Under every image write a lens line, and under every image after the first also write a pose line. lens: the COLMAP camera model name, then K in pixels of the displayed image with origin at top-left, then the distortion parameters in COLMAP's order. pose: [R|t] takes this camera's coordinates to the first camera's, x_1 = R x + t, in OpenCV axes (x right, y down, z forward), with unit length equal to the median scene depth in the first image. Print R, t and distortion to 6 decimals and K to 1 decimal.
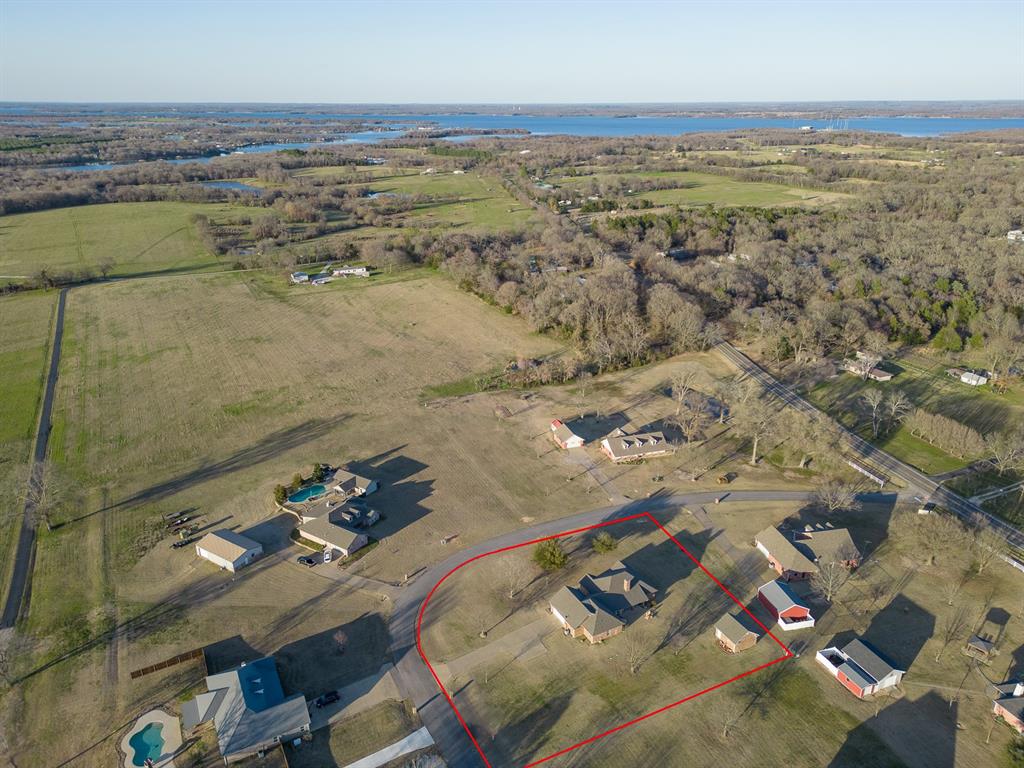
lens RADIAL K [[715.3, 0, 512.0], [0, 715.3, 384.0], [0, 0, 1]] dist [0.078743, -0.076341]
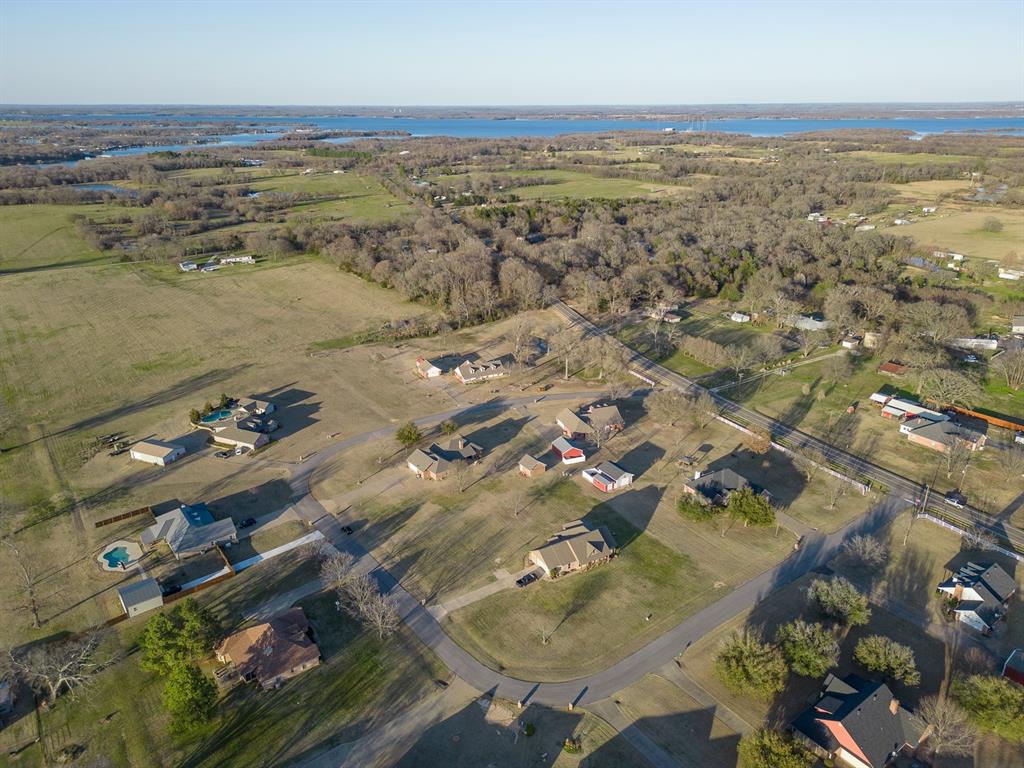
lens RADIAL K [[715.3, 0, 512.0], [0, 715.3, 384.0], [0, 0, 1]] dist [0.078743, -0.076341]
pose [[0.988444, -0.055825, 0.140935, 0.033290], [0.056211, 0.998418, 0.001241, 0.081222], [-0.140781, 0.006695, 0.990018, -0.213706]]
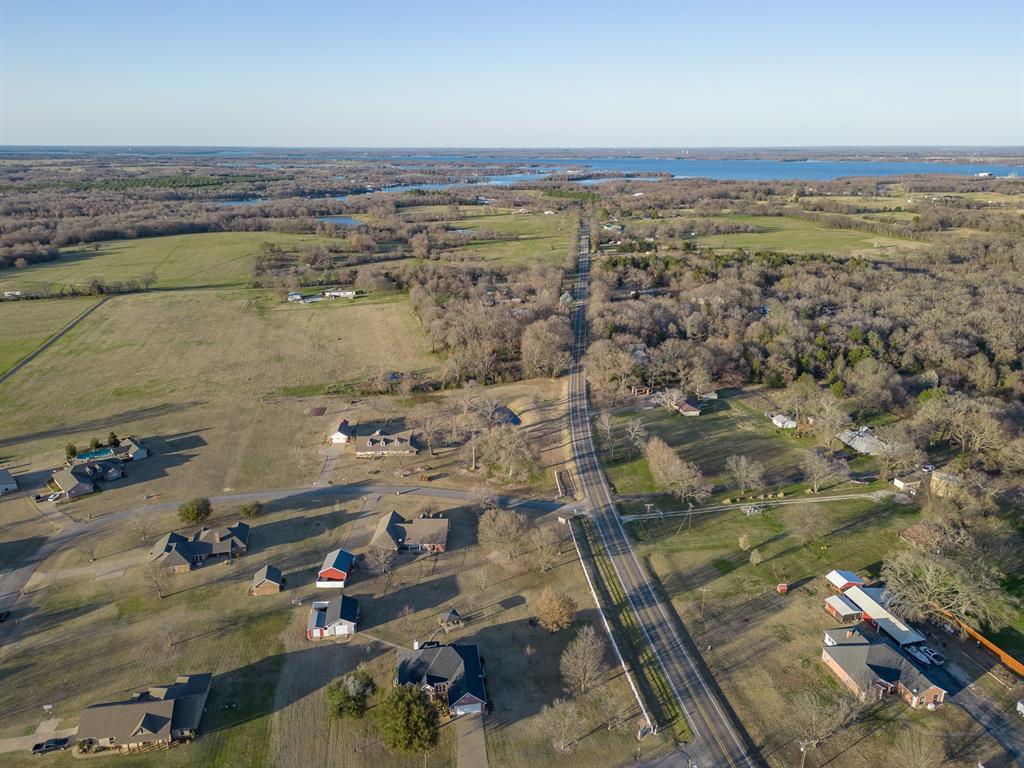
lens RADIAL K [[715.3, 0, 512.0], [0, 715.3, 384.0], [0, 0, 1]] dist [0.078743, -0.076341]
pose [[0.973085, 0.075014, -0.217894, 0.447115], [-0.086566, 0.995276, -0.043949, 0.016296], [0.213568, 0.061628, 0.974982, -0.050810]]
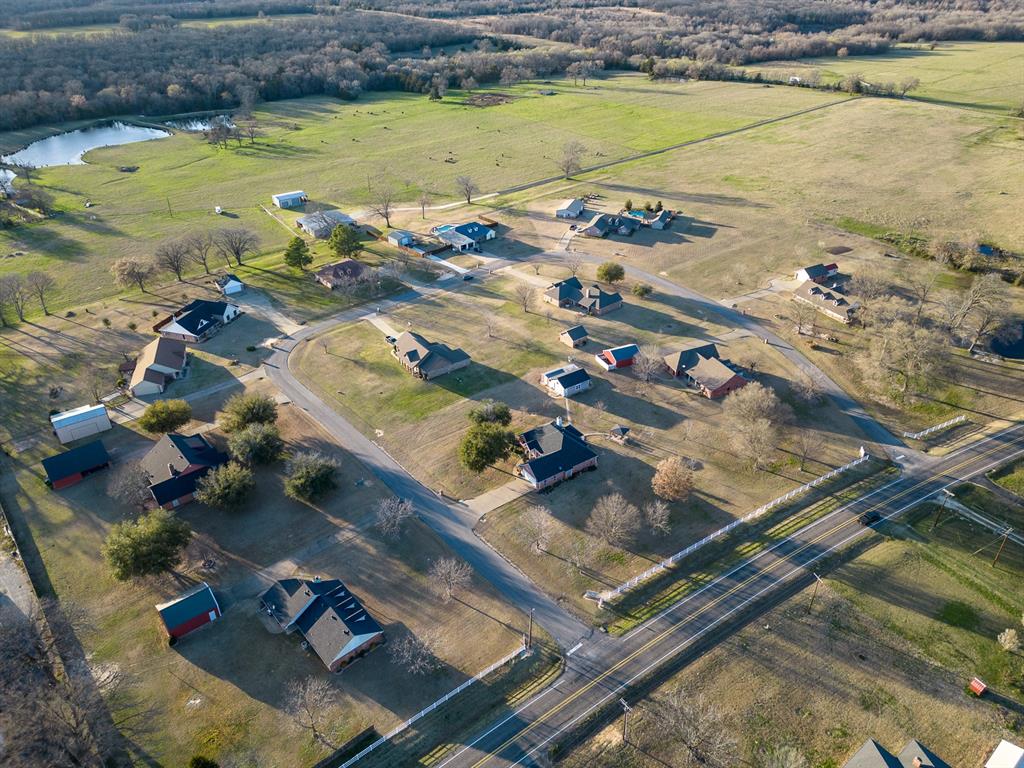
lens RADIAL K [[715.3, 0, 512.0], [0, 715.3, 384.0], [0, 0, 1]] dist [0.078743, -0.076341]
pose [[0.212830, 0.522100, -0.825903, 0.723245], [-0.353608, 0.829130, 0.433018, -0.074479], [0.910859, 0.199887, 0.361082, 0.182209]]
